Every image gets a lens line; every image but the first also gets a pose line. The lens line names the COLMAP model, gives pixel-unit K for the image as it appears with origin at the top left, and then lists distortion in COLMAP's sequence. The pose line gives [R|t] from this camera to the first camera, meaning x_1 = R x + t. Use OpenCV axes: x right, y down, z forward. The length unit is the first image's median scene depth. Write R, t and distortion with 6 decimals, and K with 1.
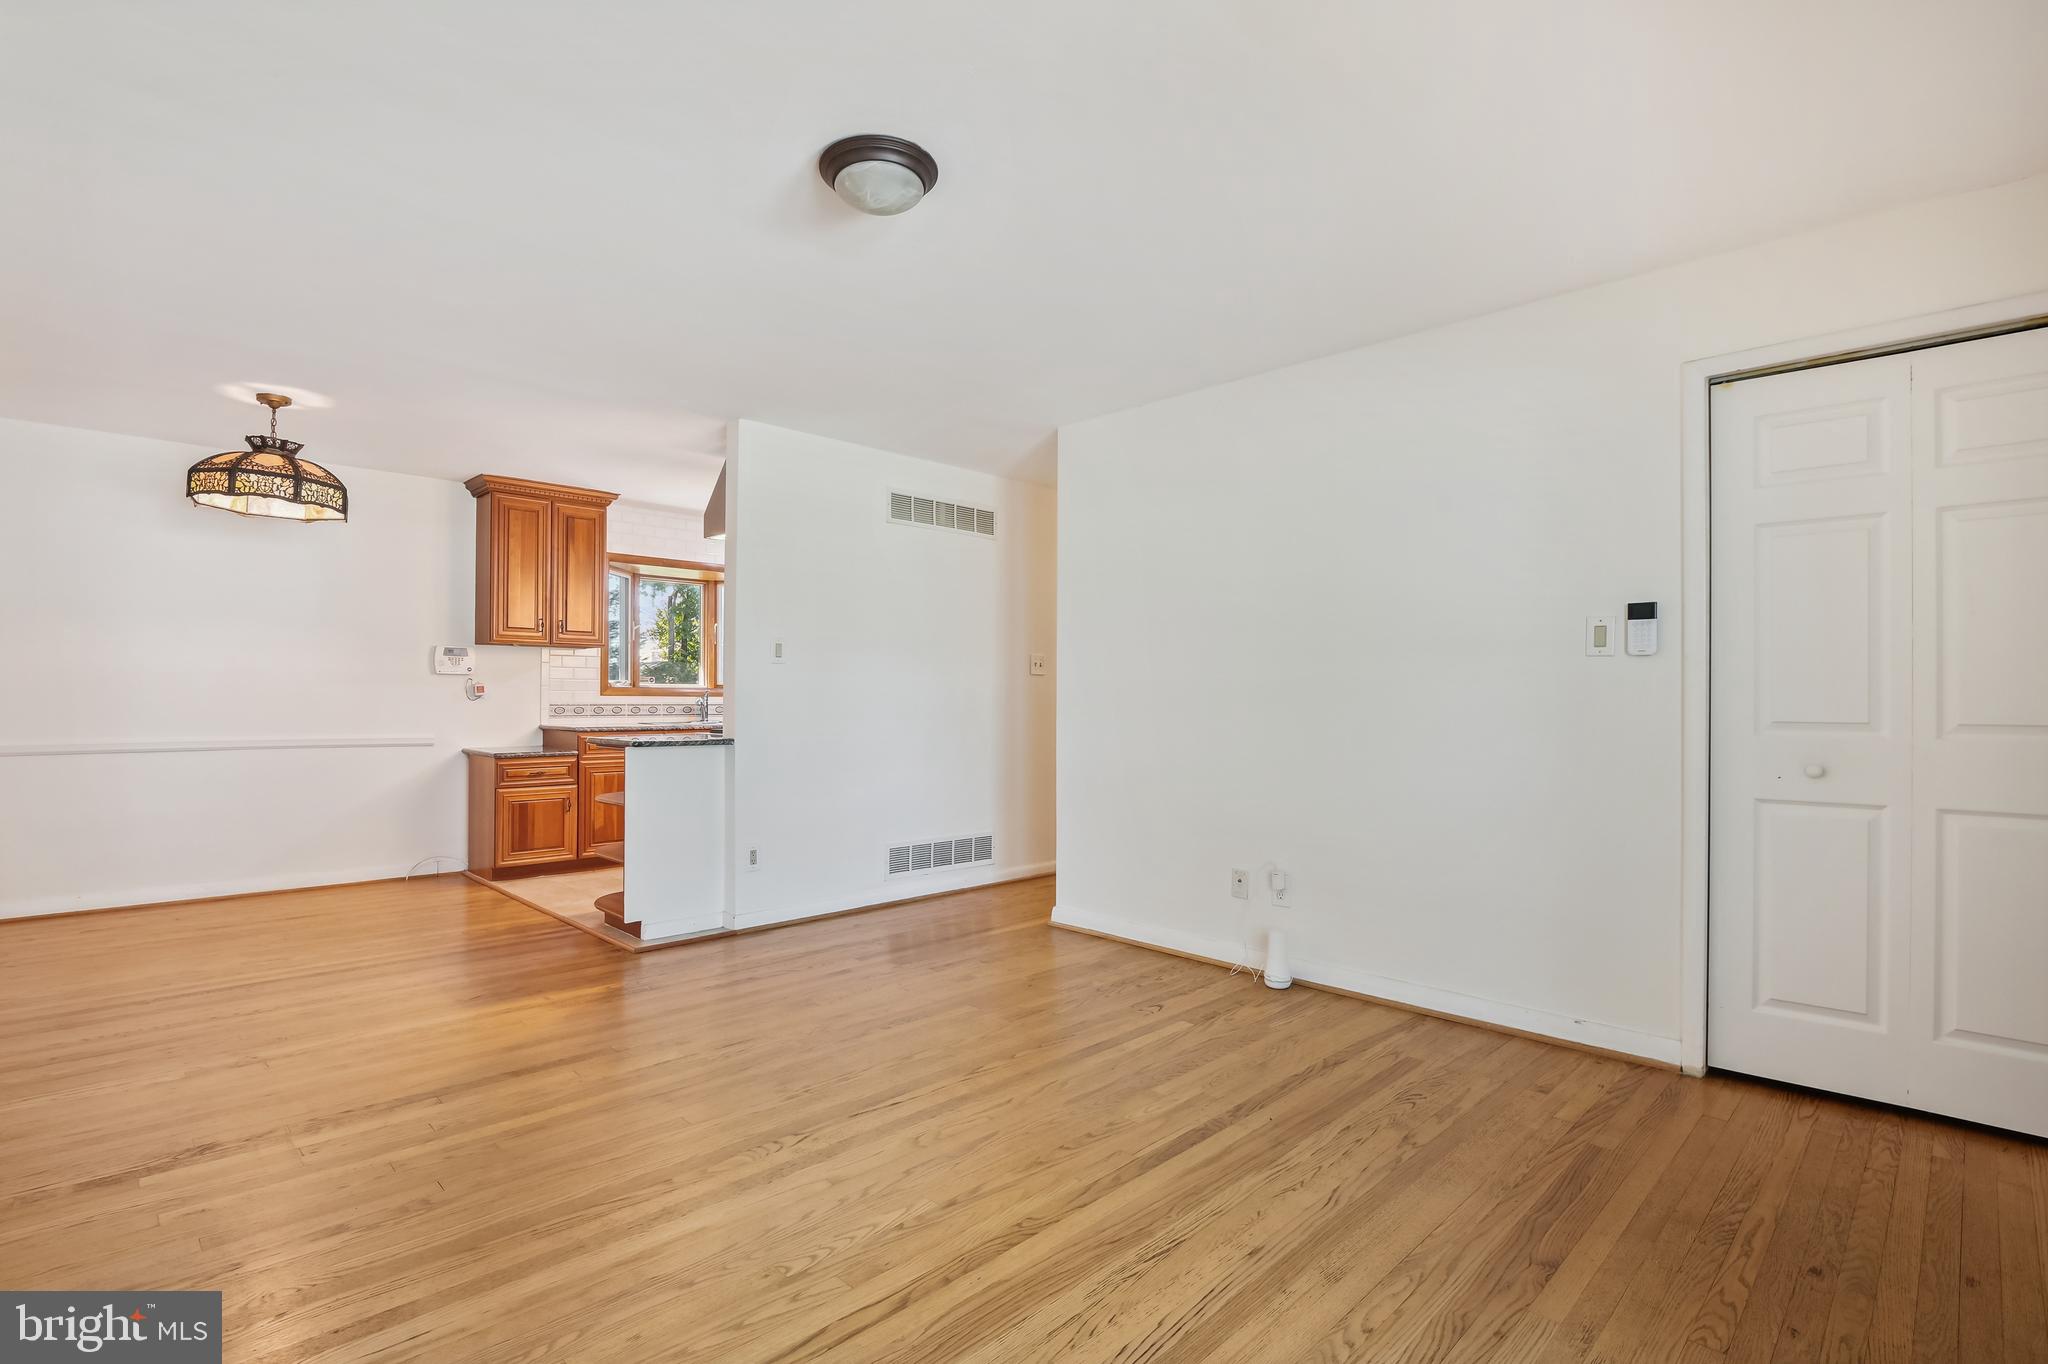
lens RADIAL K [[967.1, 0, 1062.4], [0, 967.1, 713.6], [0, 0, 1]] dist [-0.000570, -0.000153]
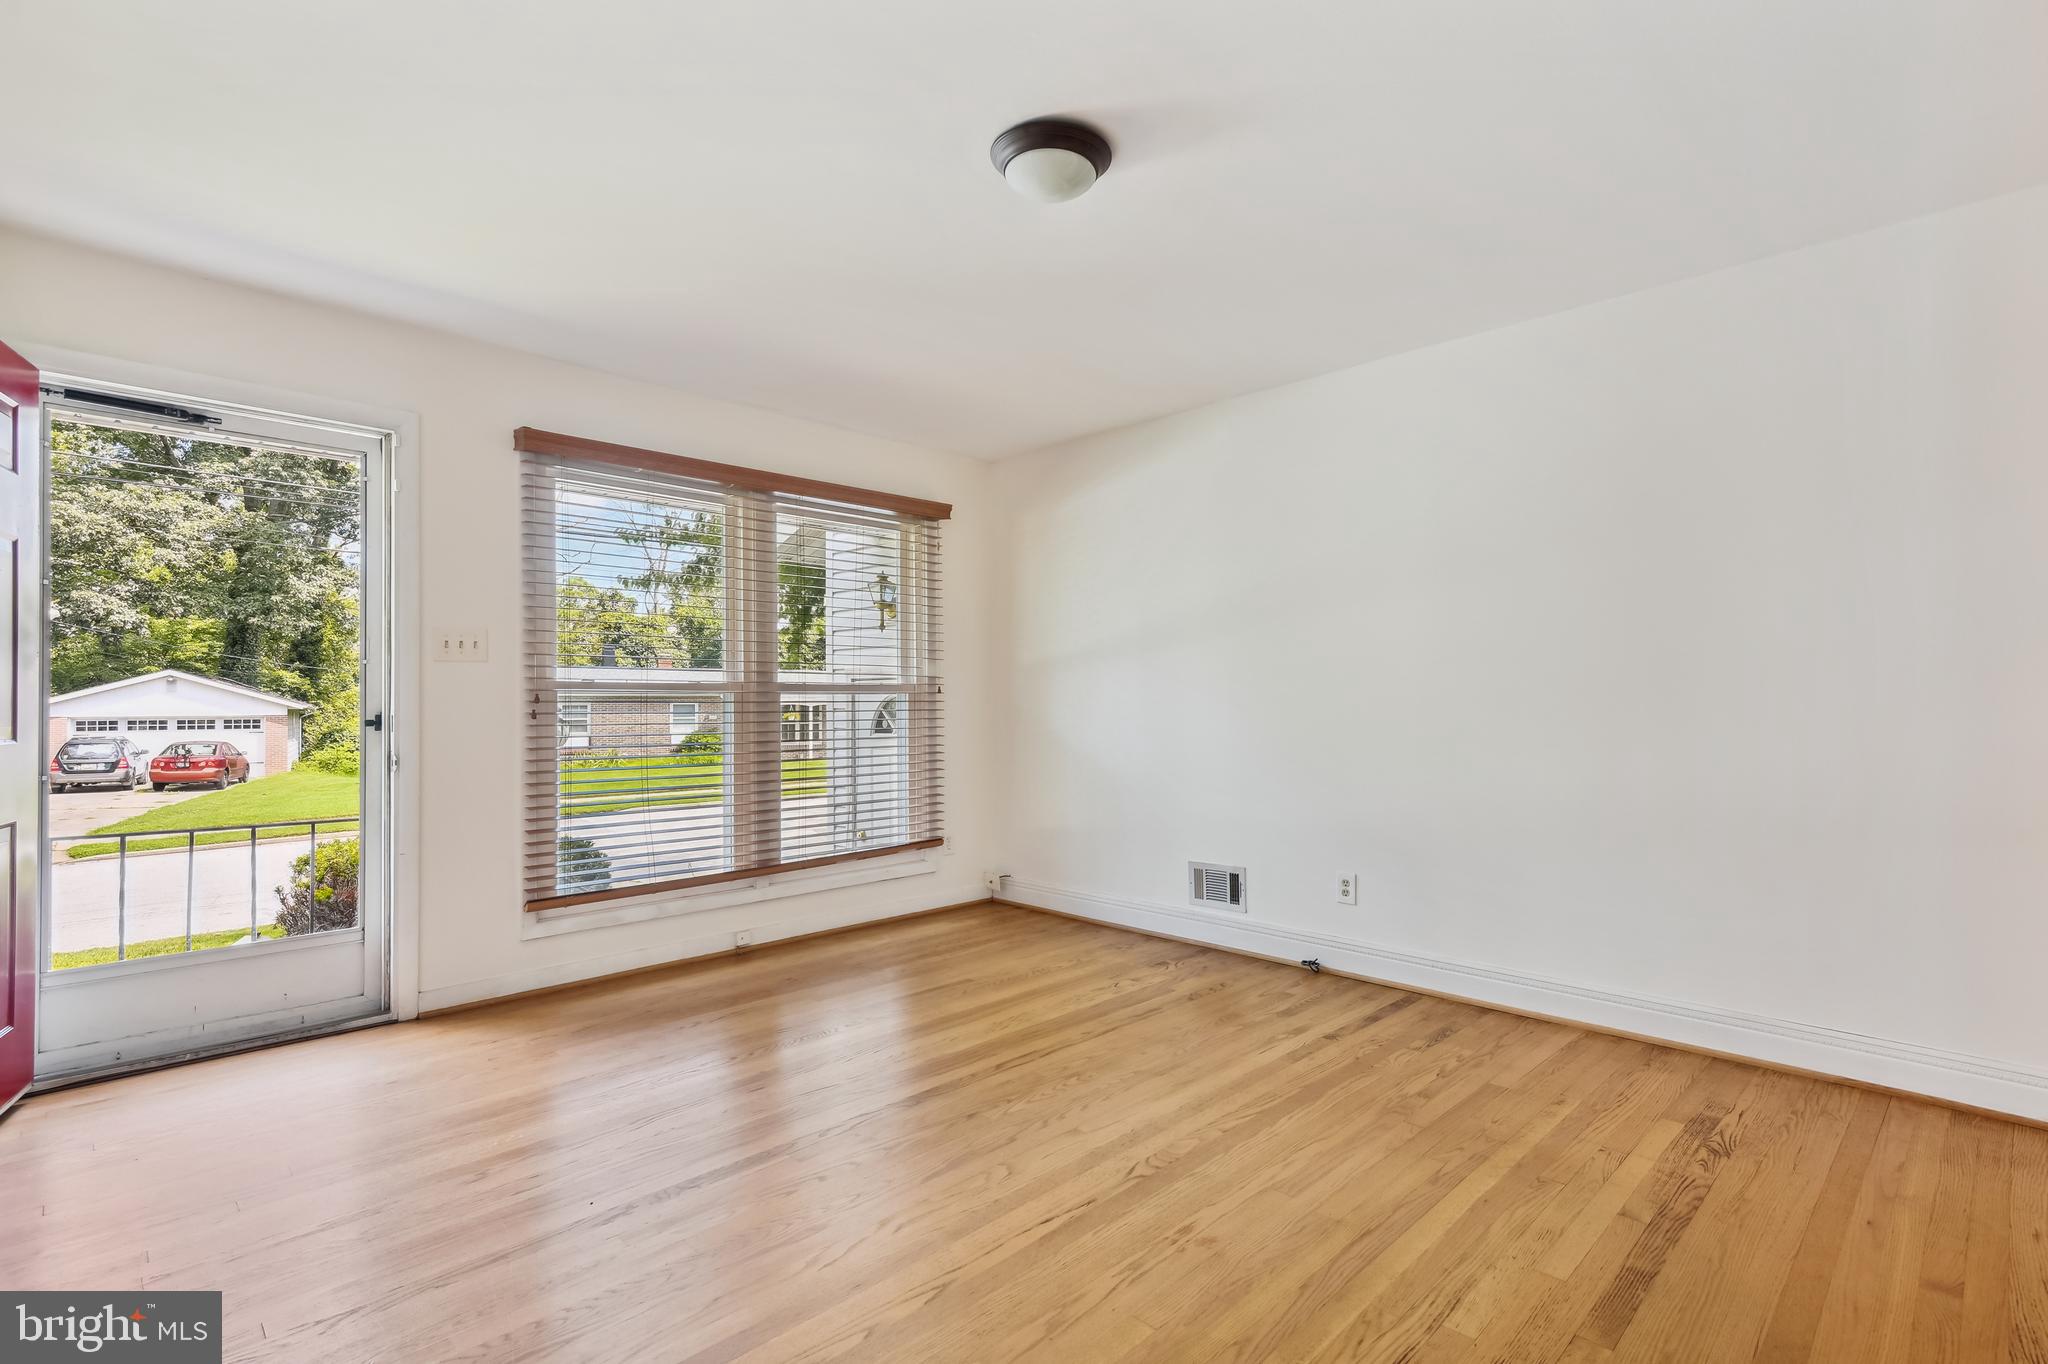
lens RADIAL K [[938.6, 0, 1033.7], [0, 938.6, 678.2], [0, 0, 1]] dist [0.020557, -0.000374]
pose [[-0.999367, -0.000646, 0.035579, -0.185167], [-0.001017, 0.999945, -0.010409, -0.024022], [-0.035570, -0.010439, -0.999313, 1.723548]]
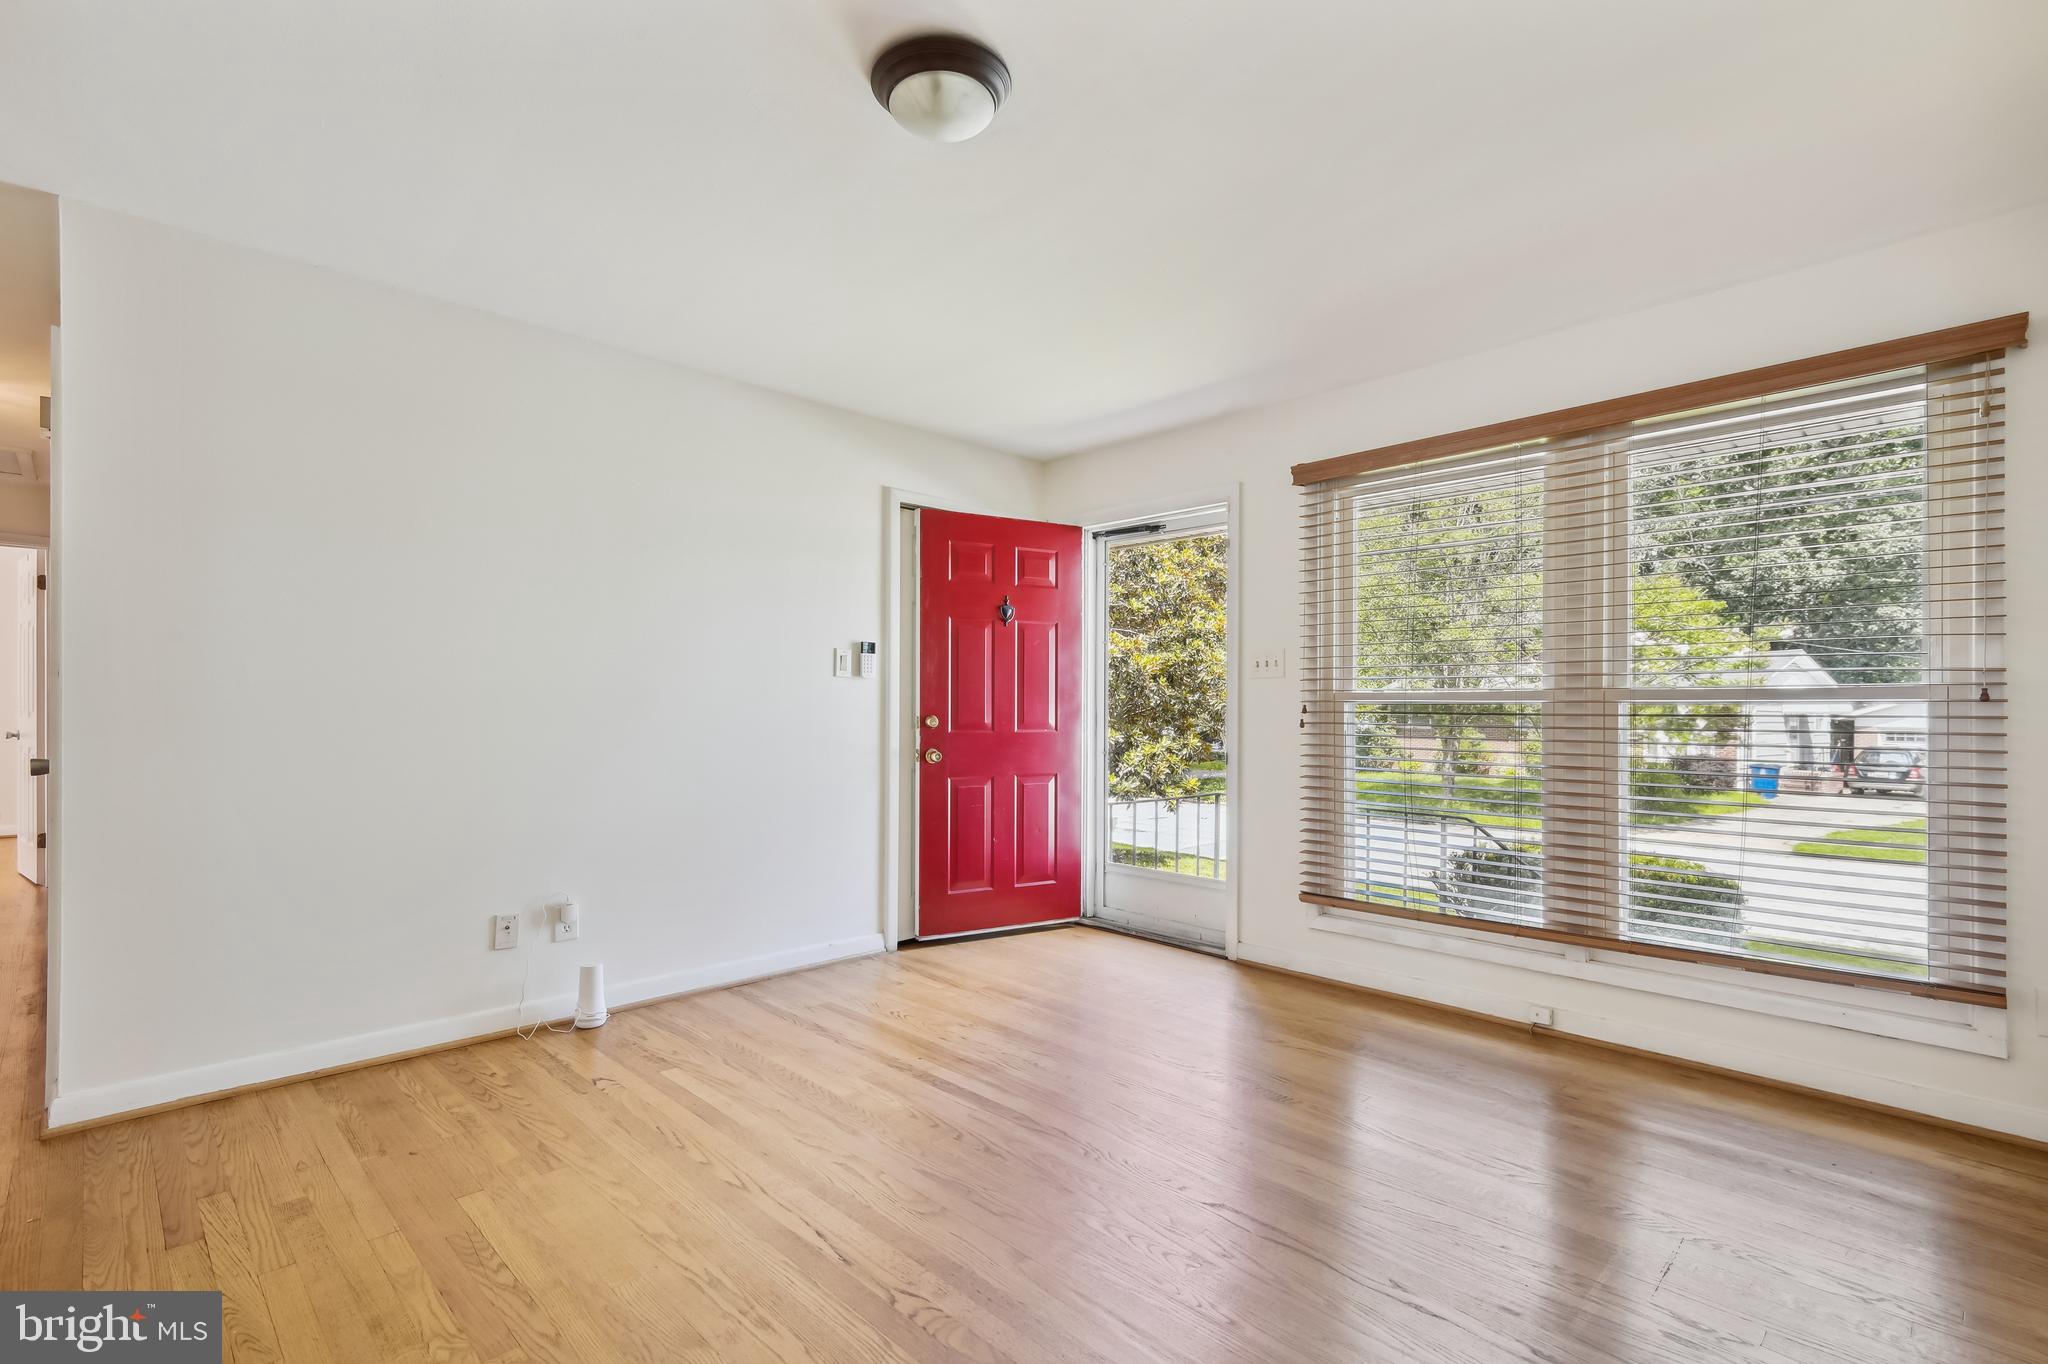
lens RADIAL K [[938.6, 0, 1033.7], [0, 938.6, 678.2], [0, 0, 1]] dist [0.020557, -0.000374]
pose [[0.019802, 0.028115, 0.999409, -0.914666], [0.007314, 0.999574, -0.028264, -0.017012], [-0.999777, 0.007869, 0.019587, 0.793271]]
